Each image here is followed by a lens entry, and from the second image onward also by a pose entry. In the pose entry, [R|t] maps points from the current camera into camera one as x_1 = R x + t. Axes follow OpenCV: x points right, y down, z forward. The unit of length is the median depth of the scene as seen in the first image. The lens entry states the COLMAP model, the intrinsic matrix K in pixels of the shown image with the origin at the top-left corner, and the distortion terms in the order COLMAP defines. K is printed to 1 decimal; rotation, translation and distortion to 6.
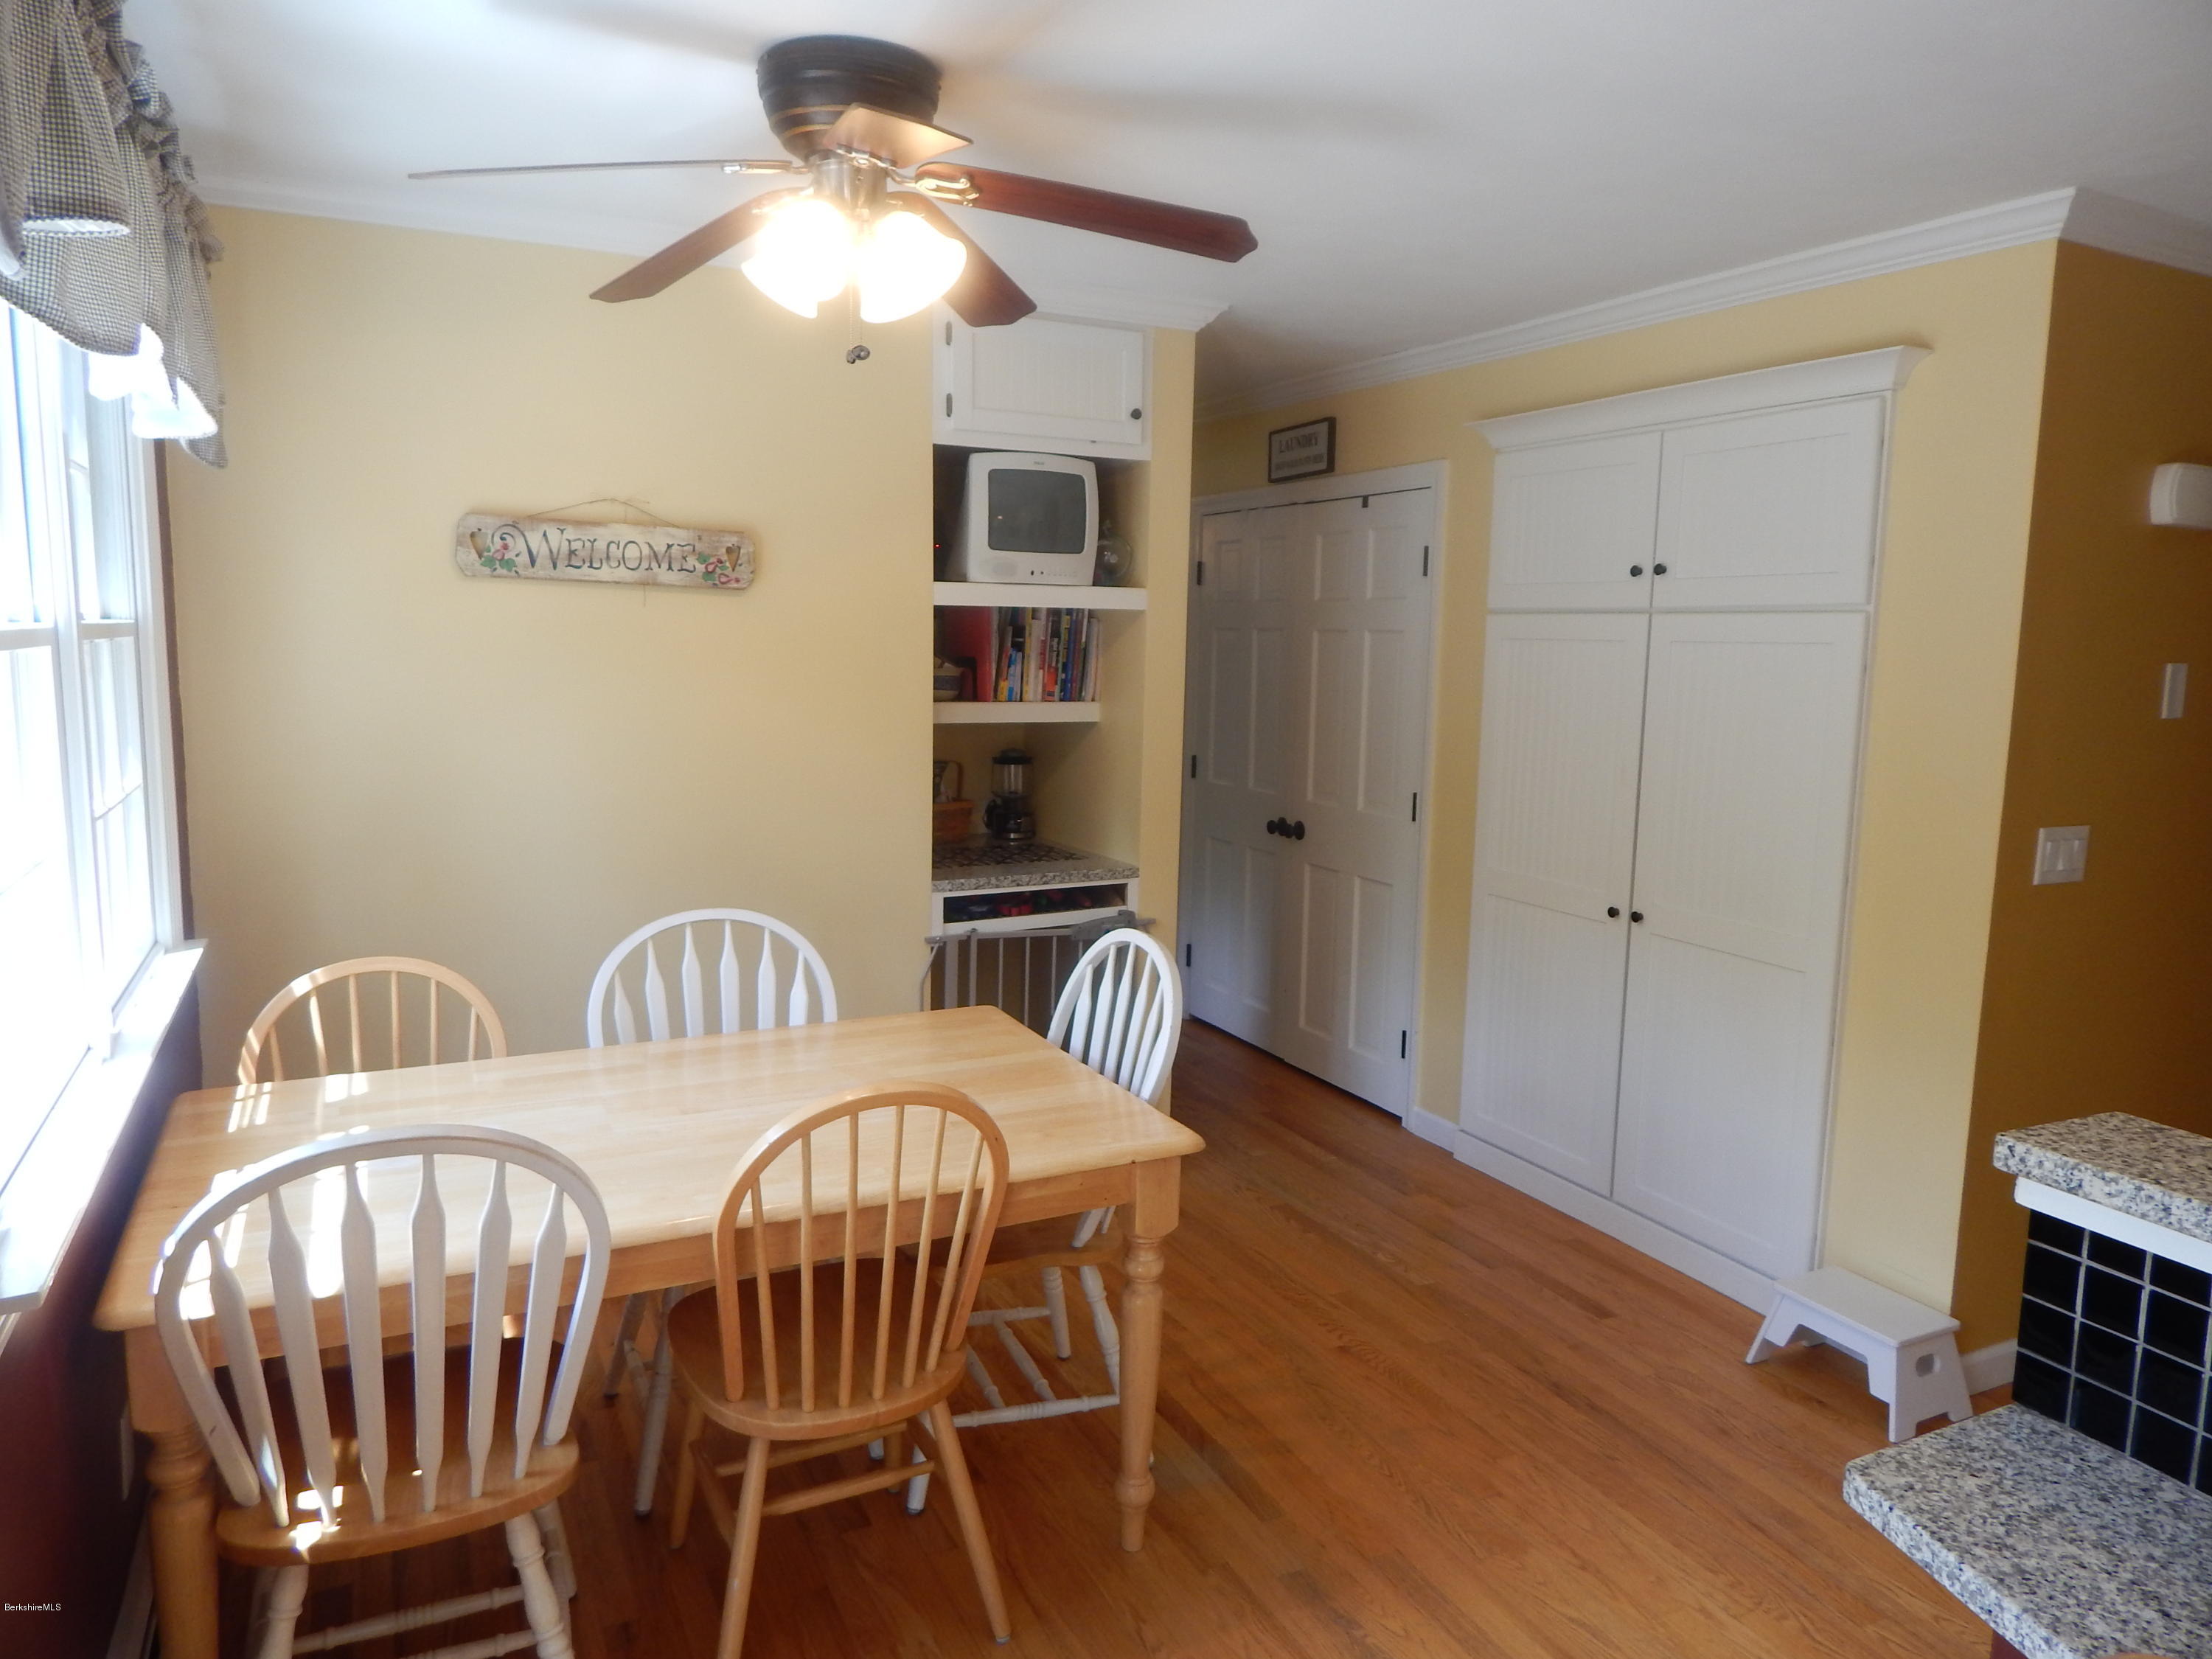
lens RADIAL K [[1448.3, 0, 1102.4], [0, 1448.3, 820.7], [0, 0, 1]] dist [-0.012721, -0.006363]
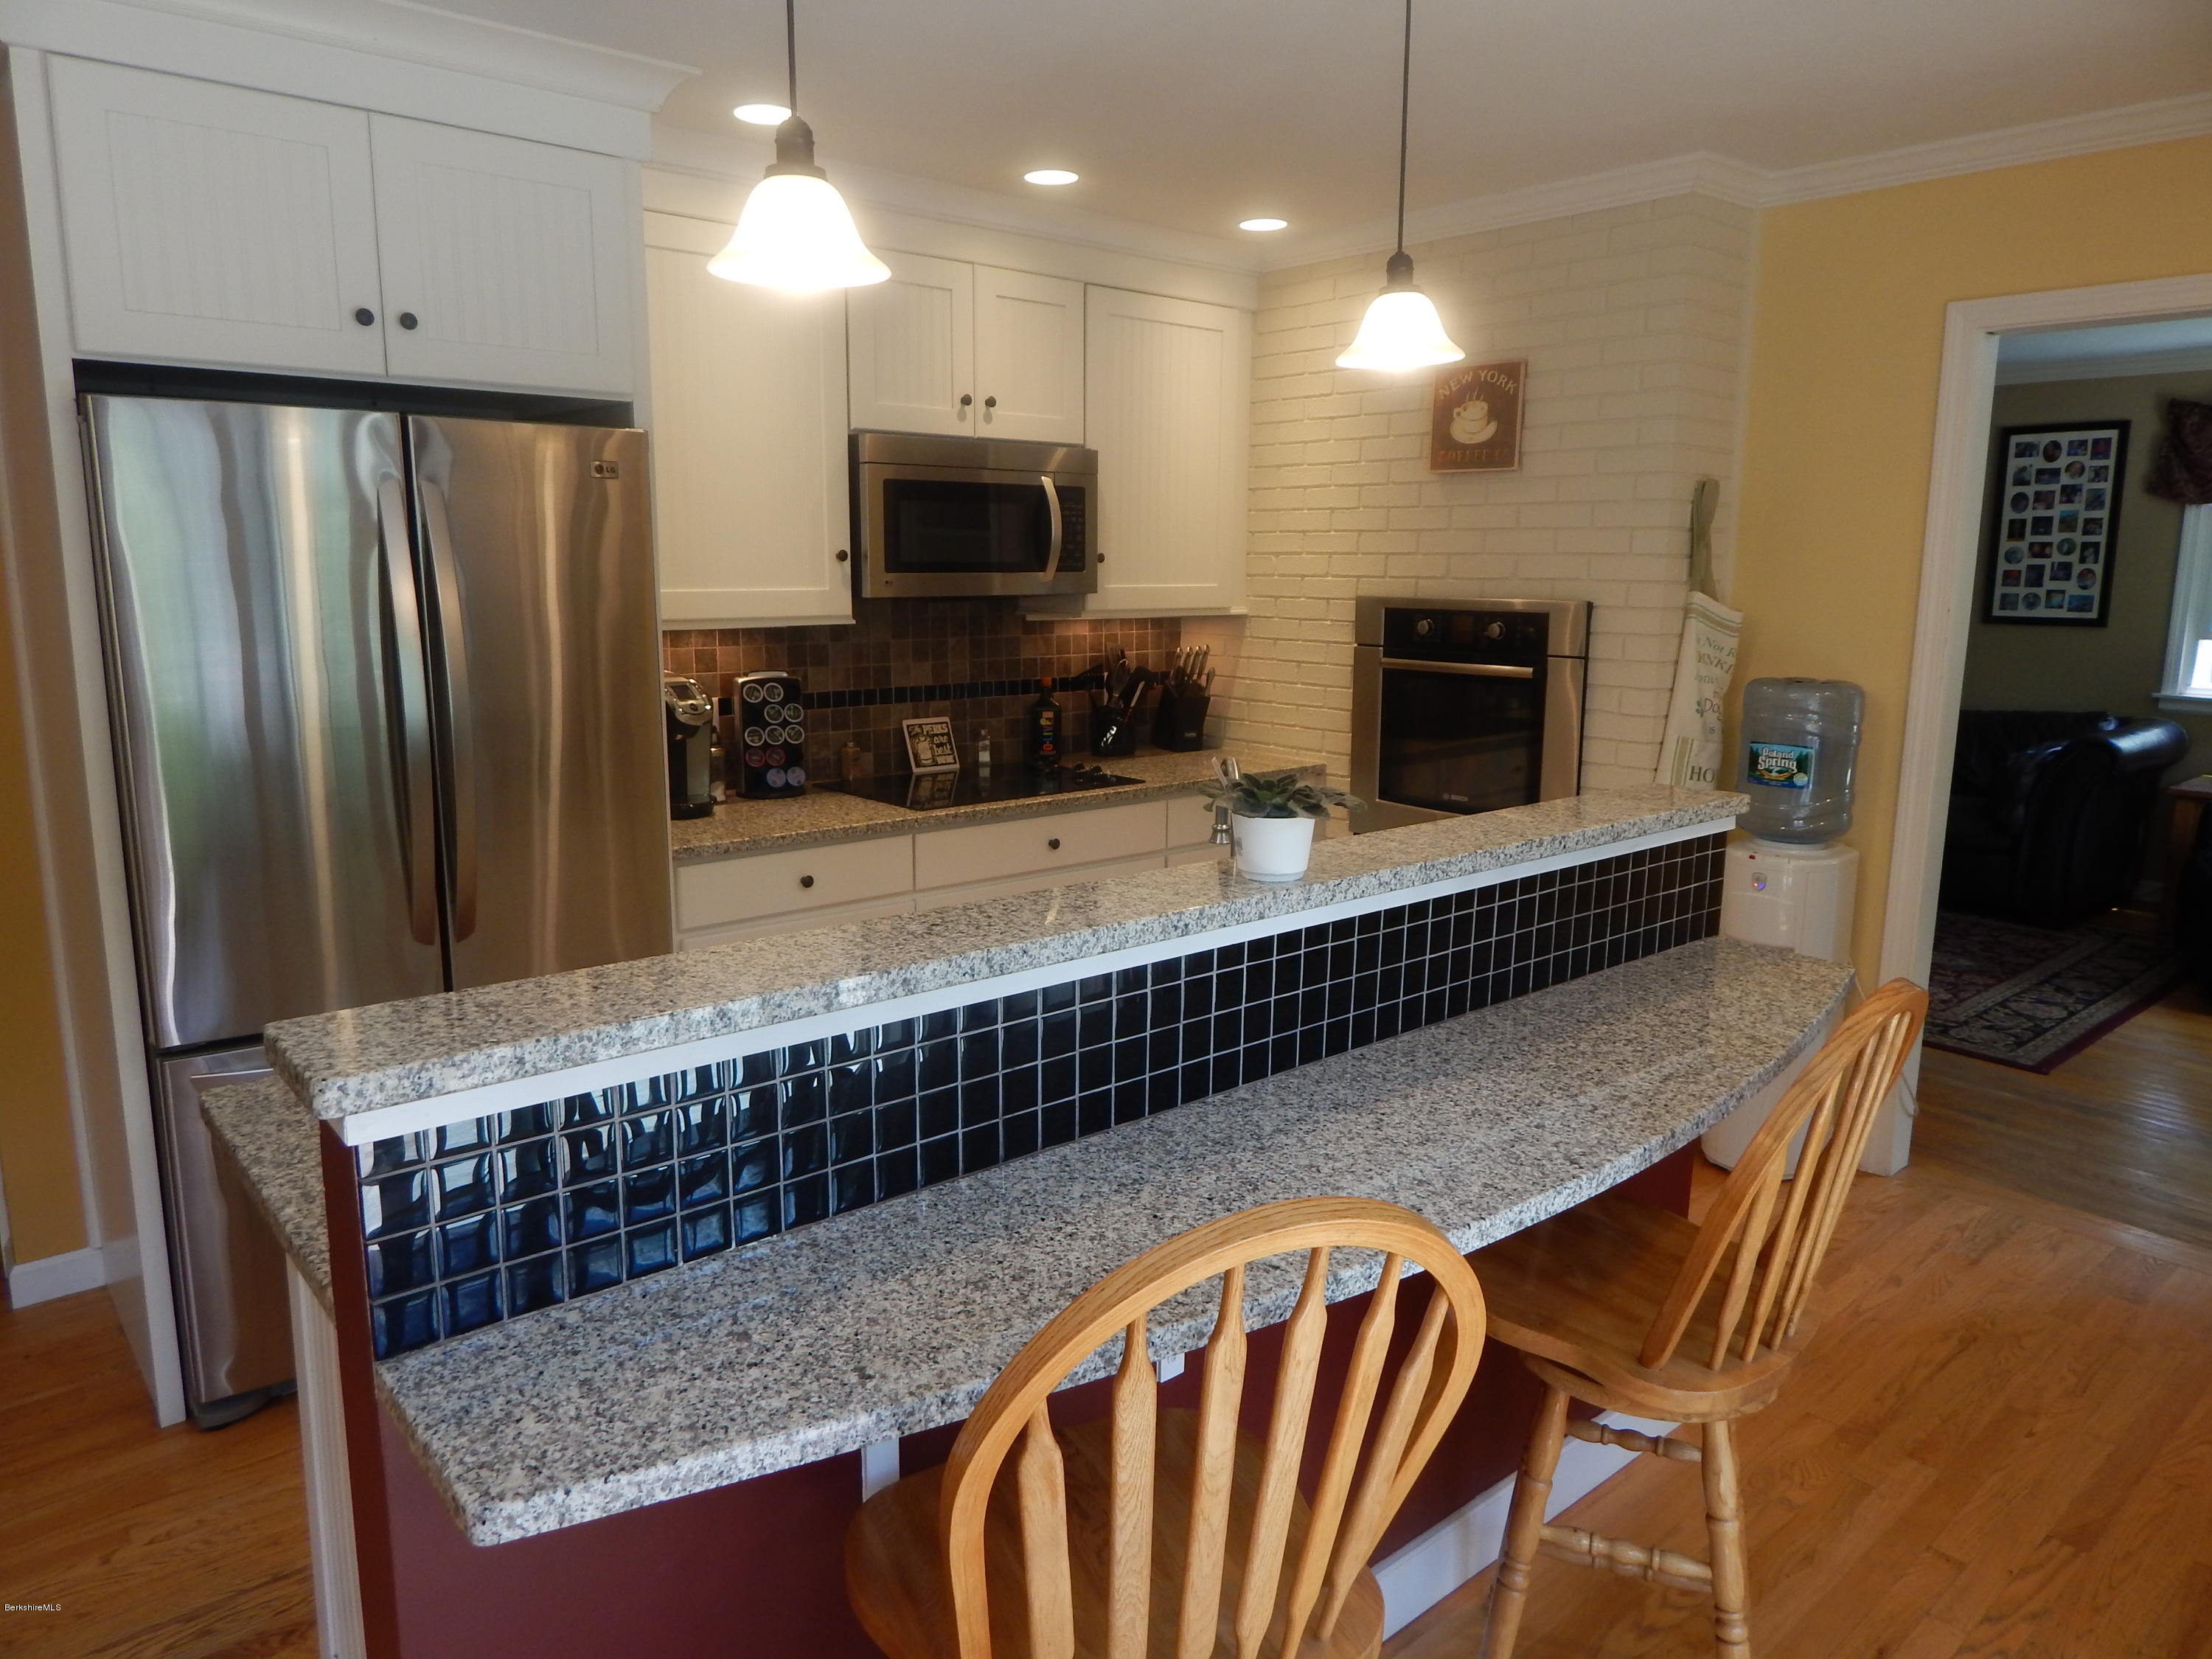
lens RADIAL K [[1448.3, 0, 1111.7], [0, 1448.3, 825.9], [0, 0, 1]] dist [-0.012721, -0.006363]
pose [[-0.247558, -0.199822, 0.948043, -0.263684], [0.115937, 0.965361, 0.233746, -0.068750], [-0.961911, 0.167779, -0.215817, 0.785649]]
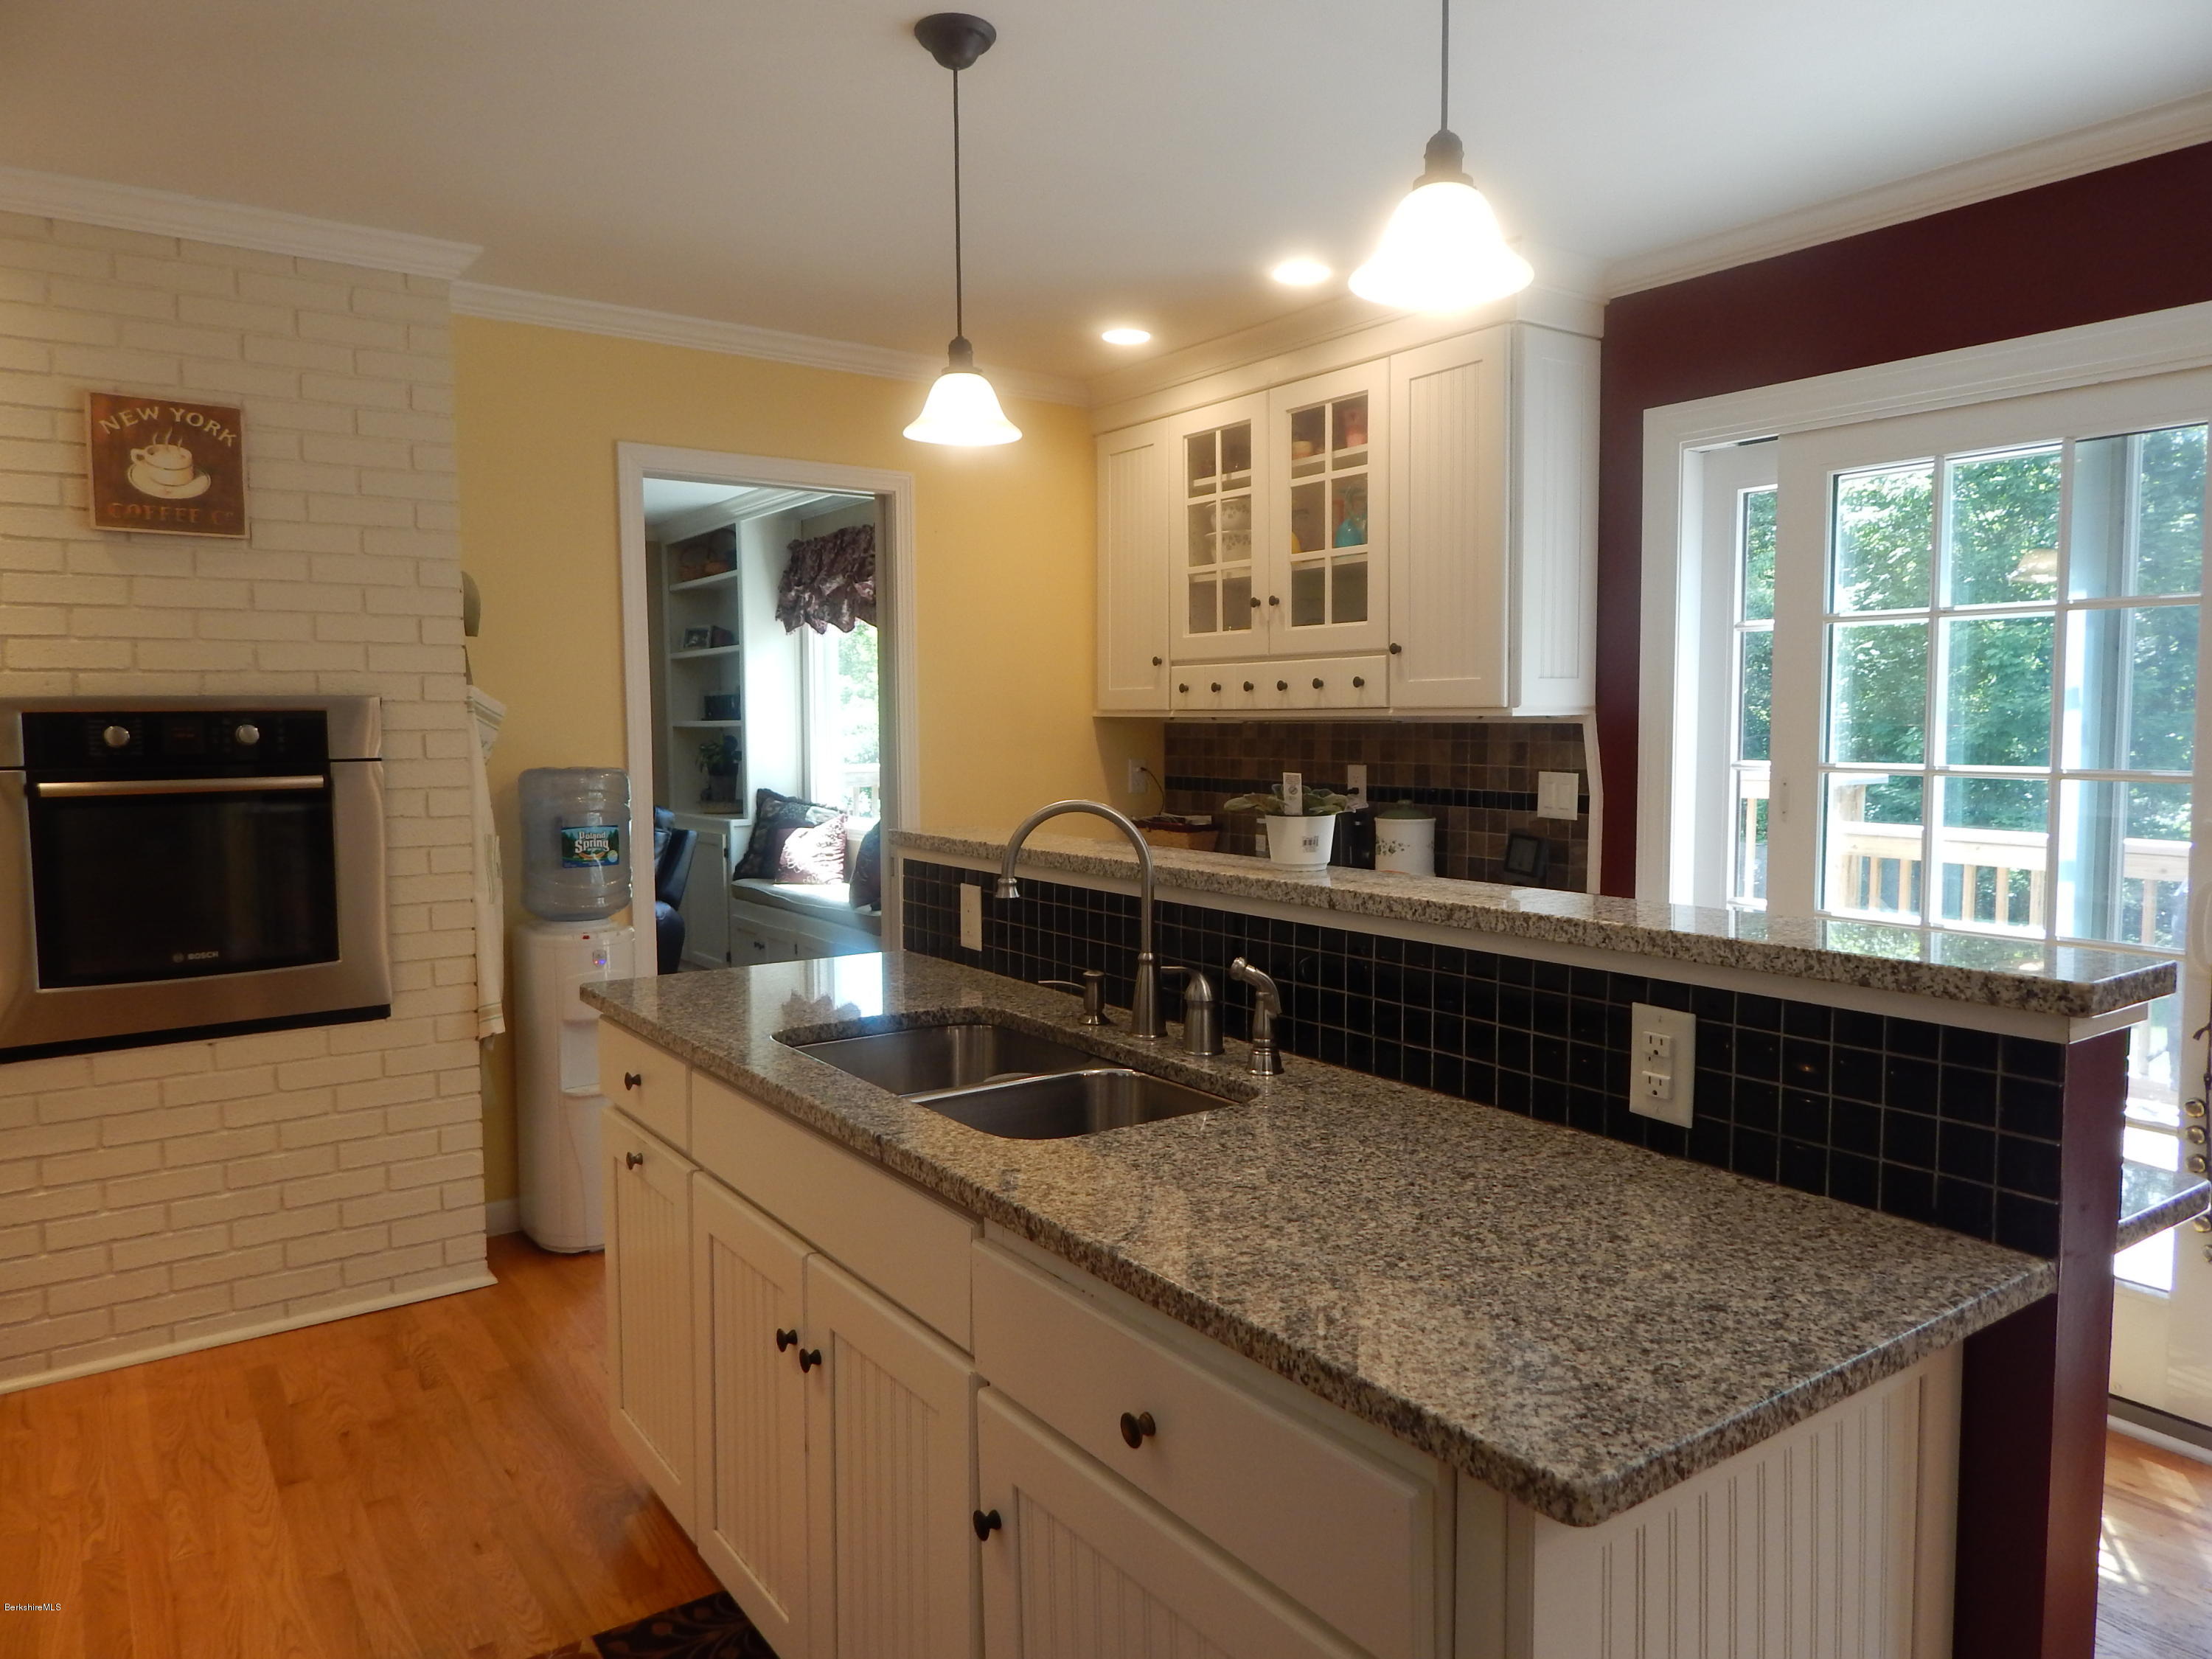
lens RADIAL K [[1448.3, 0, 1113.5], [0, 1448.3, 817.0], [0, 0, 1]] dist [-0.012721, -0.006363]
pose [[-0.989160, -0.010944, -0.146435, 0.188634], [-0.040217, 0.979281, 0.198472, -0.067765], [0.141229, 0.202210, -0.969106, 1.076924]]
